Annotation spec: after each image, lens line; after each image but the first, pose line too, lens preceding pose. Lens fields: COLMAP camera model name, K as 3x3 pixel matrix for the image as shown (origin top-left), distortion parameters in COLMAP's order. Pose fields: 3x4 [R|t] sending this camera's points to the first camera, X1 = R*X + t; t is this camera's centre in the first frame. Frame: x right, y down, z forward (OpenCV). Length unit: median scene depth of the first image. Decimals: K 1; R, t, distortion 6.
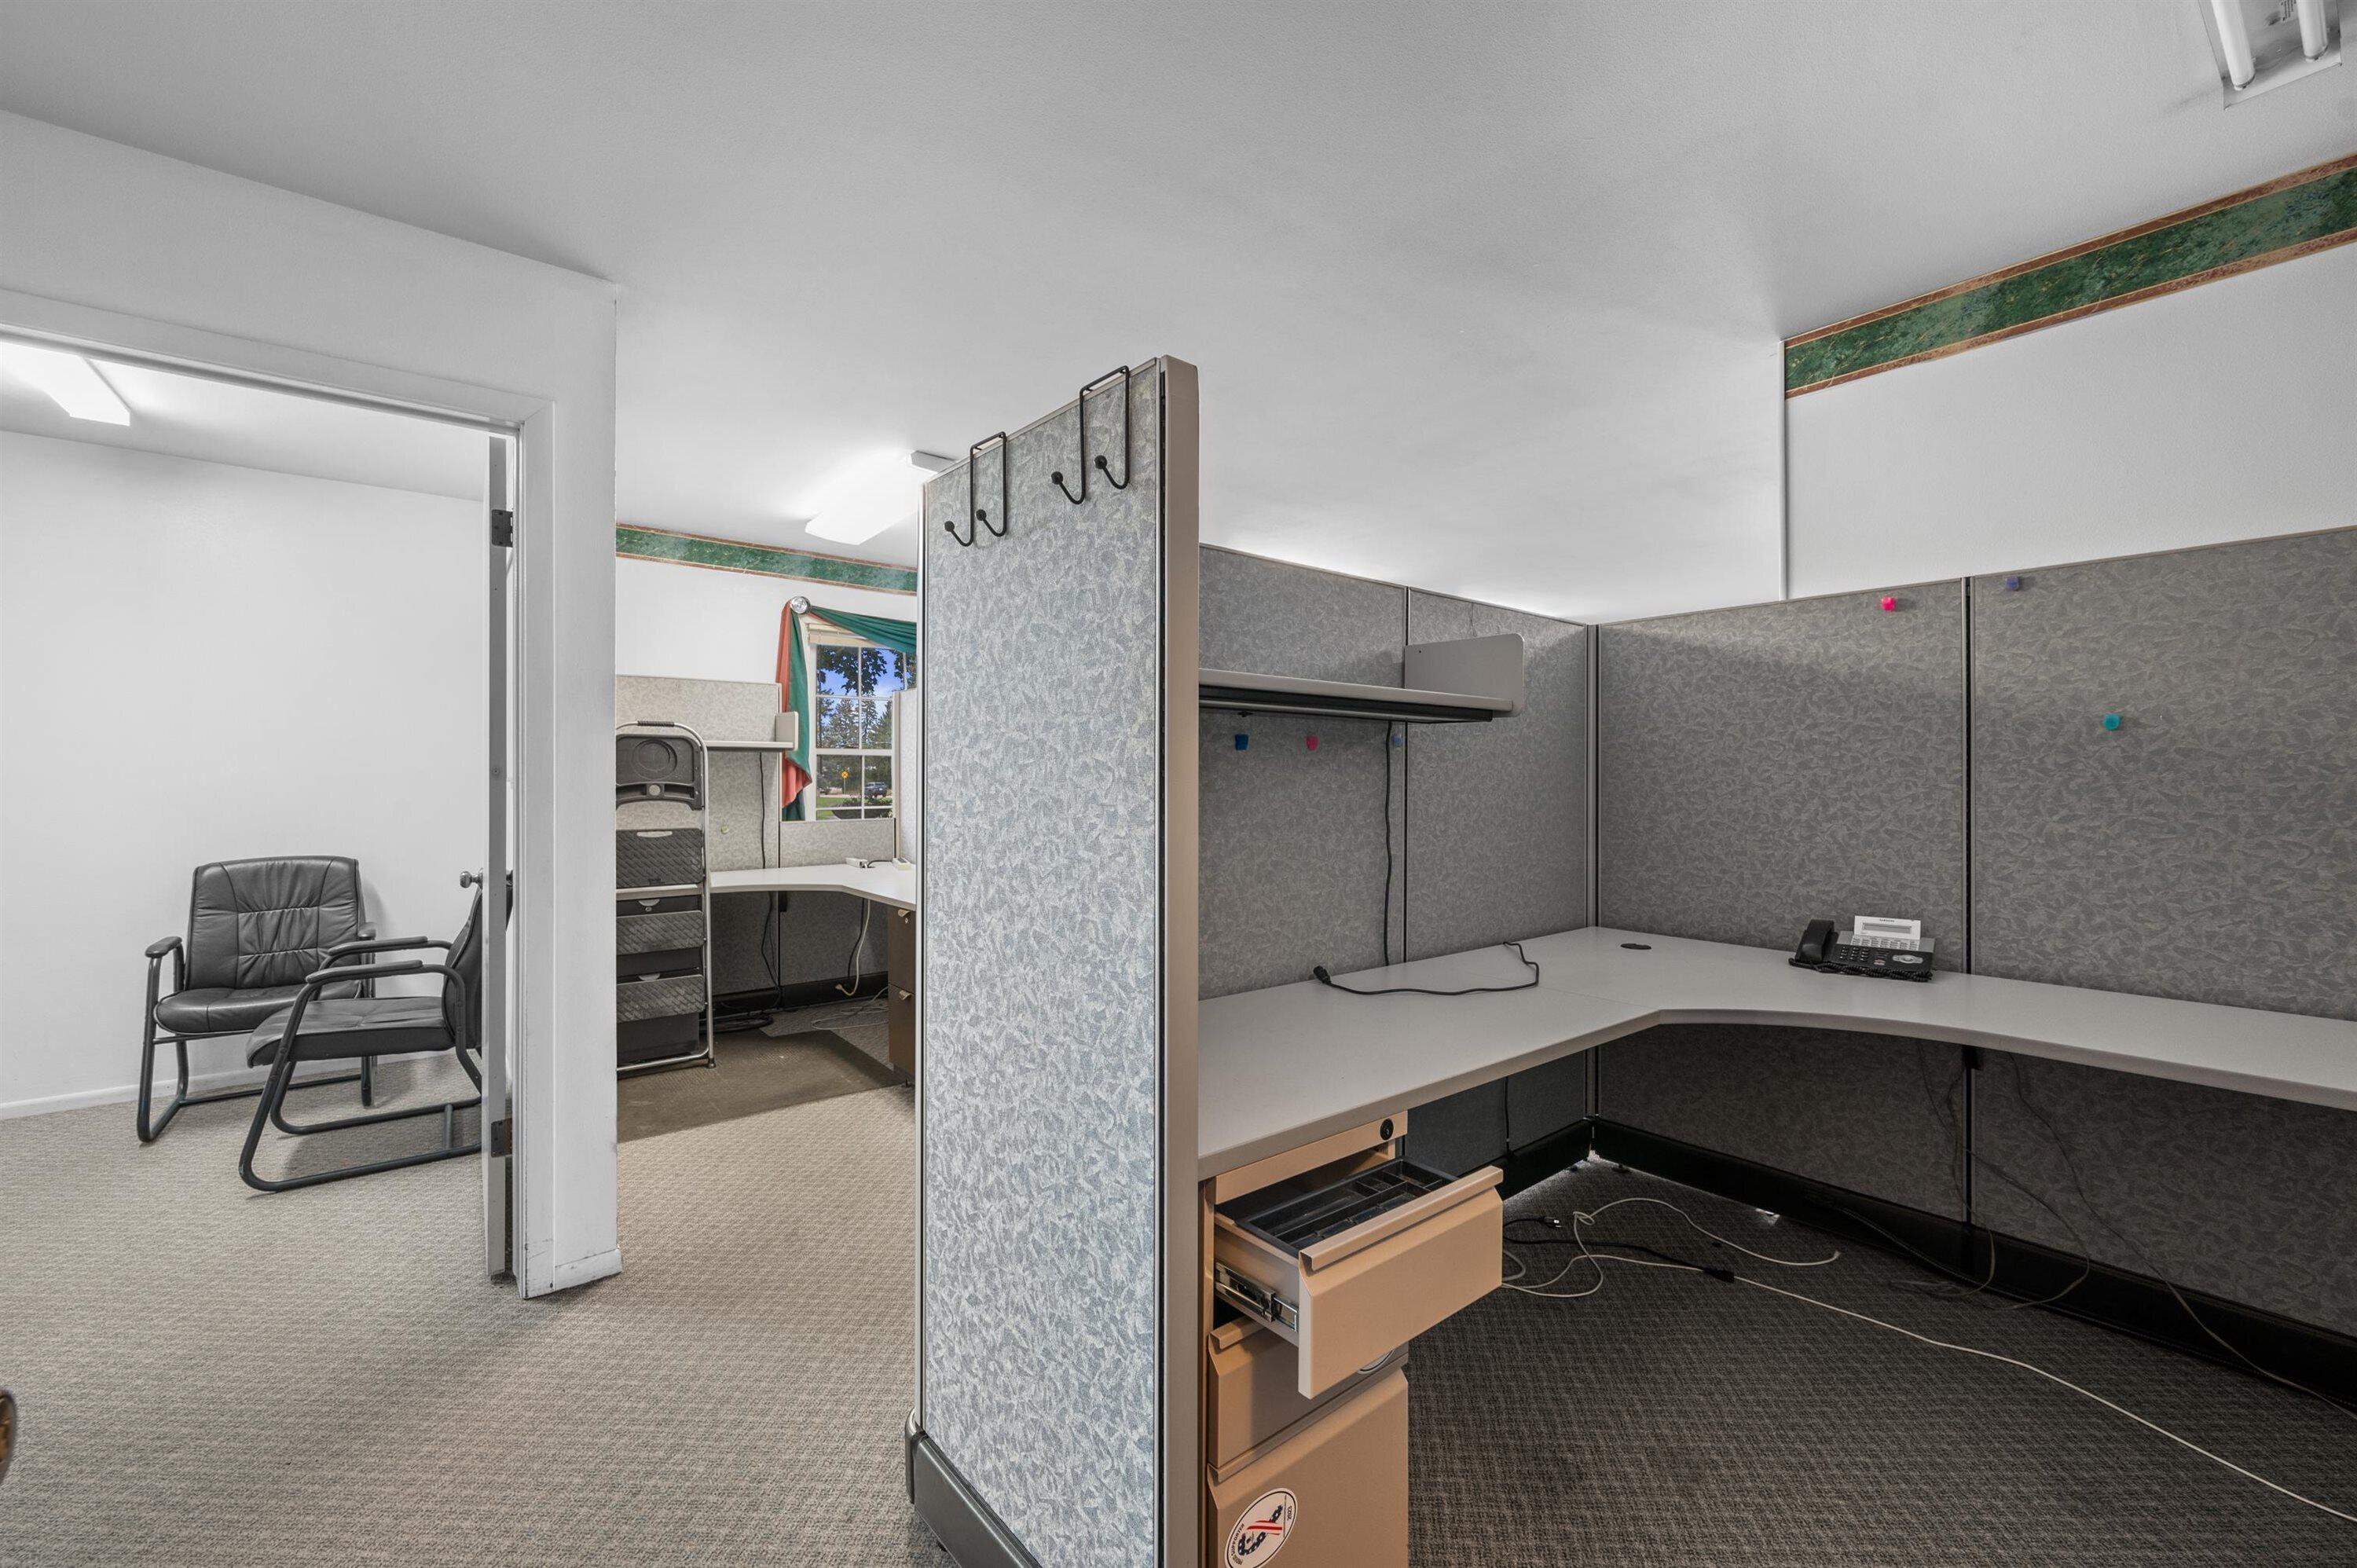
lens RADIAL K [[940.3, 0, 1183.7], [0, 940.3, 775.1], [0, 0, 1]] dist [-0.003616, -0.000370]
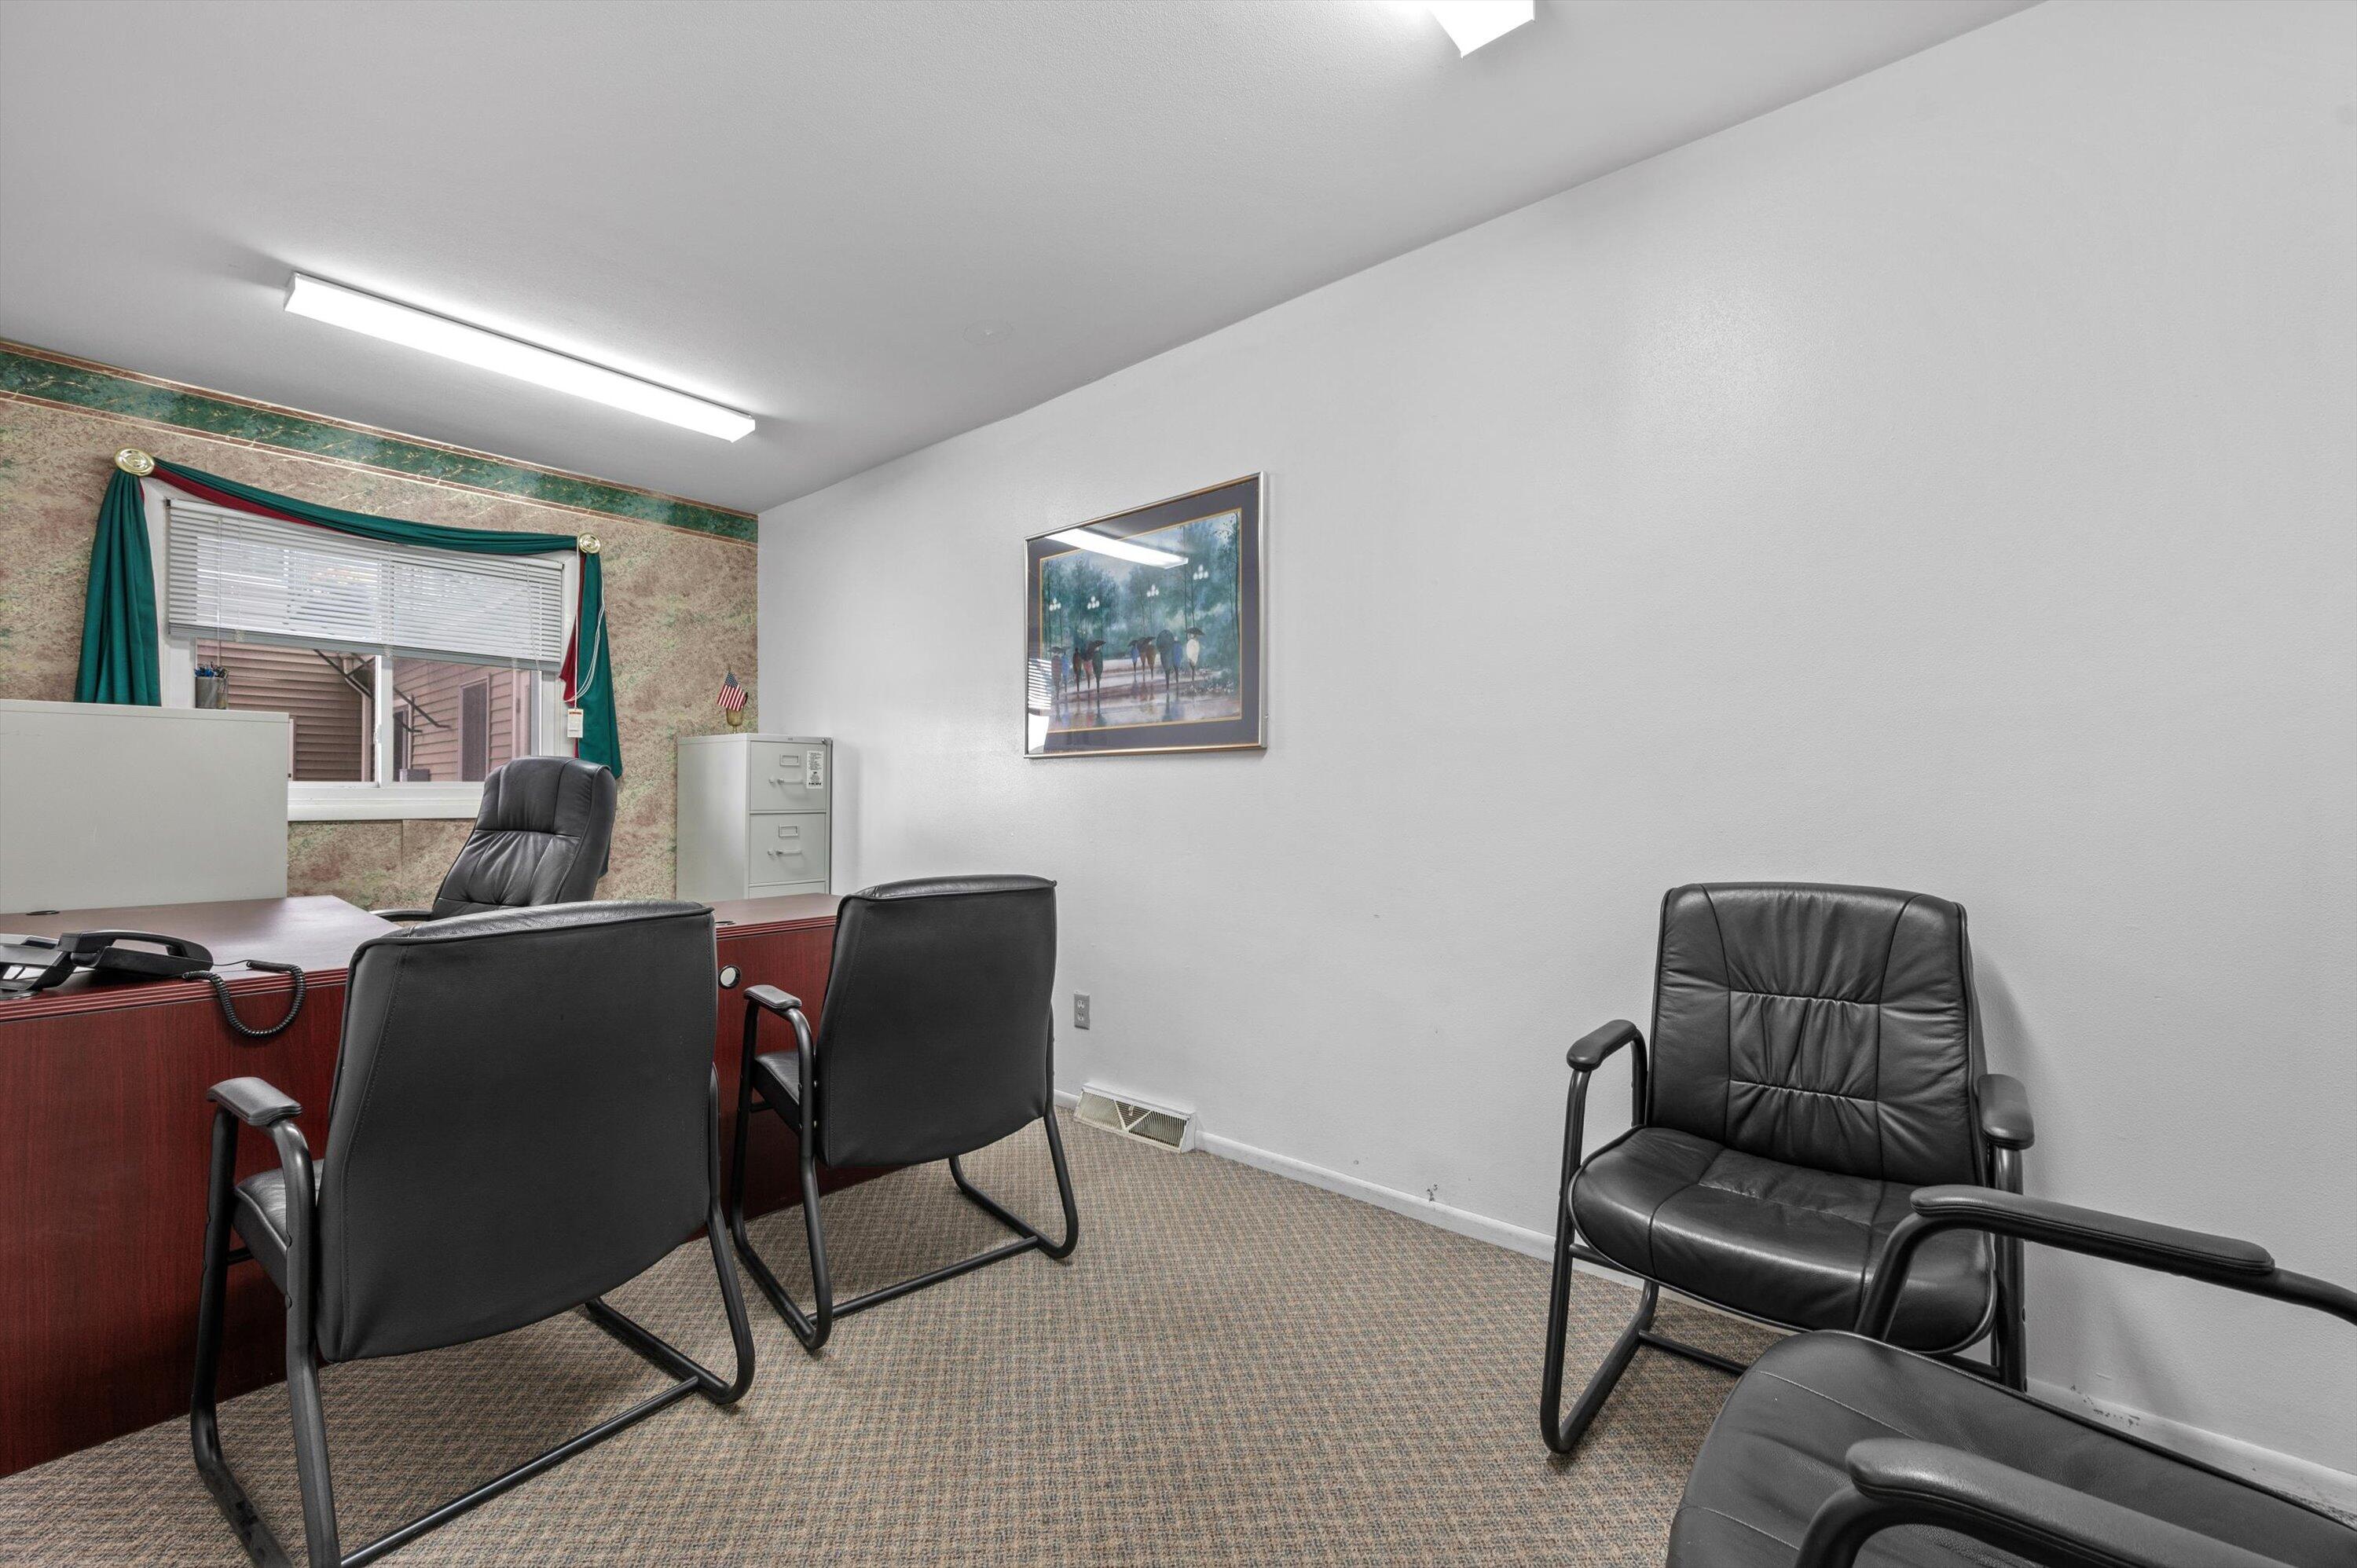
lens RADIAL K [[940.3, 0, 1182.7], [0, 940.3, 786.5], [0, 0, 1]] dist [-0.003616, -0.000370]
pose [[0.193790, -0.009043, -0.981001, -0.572950], [0.003134, 0.999958, -0.008599, 0.042329], [0.981038, -0.001408, 0.193810, 0.614905]]
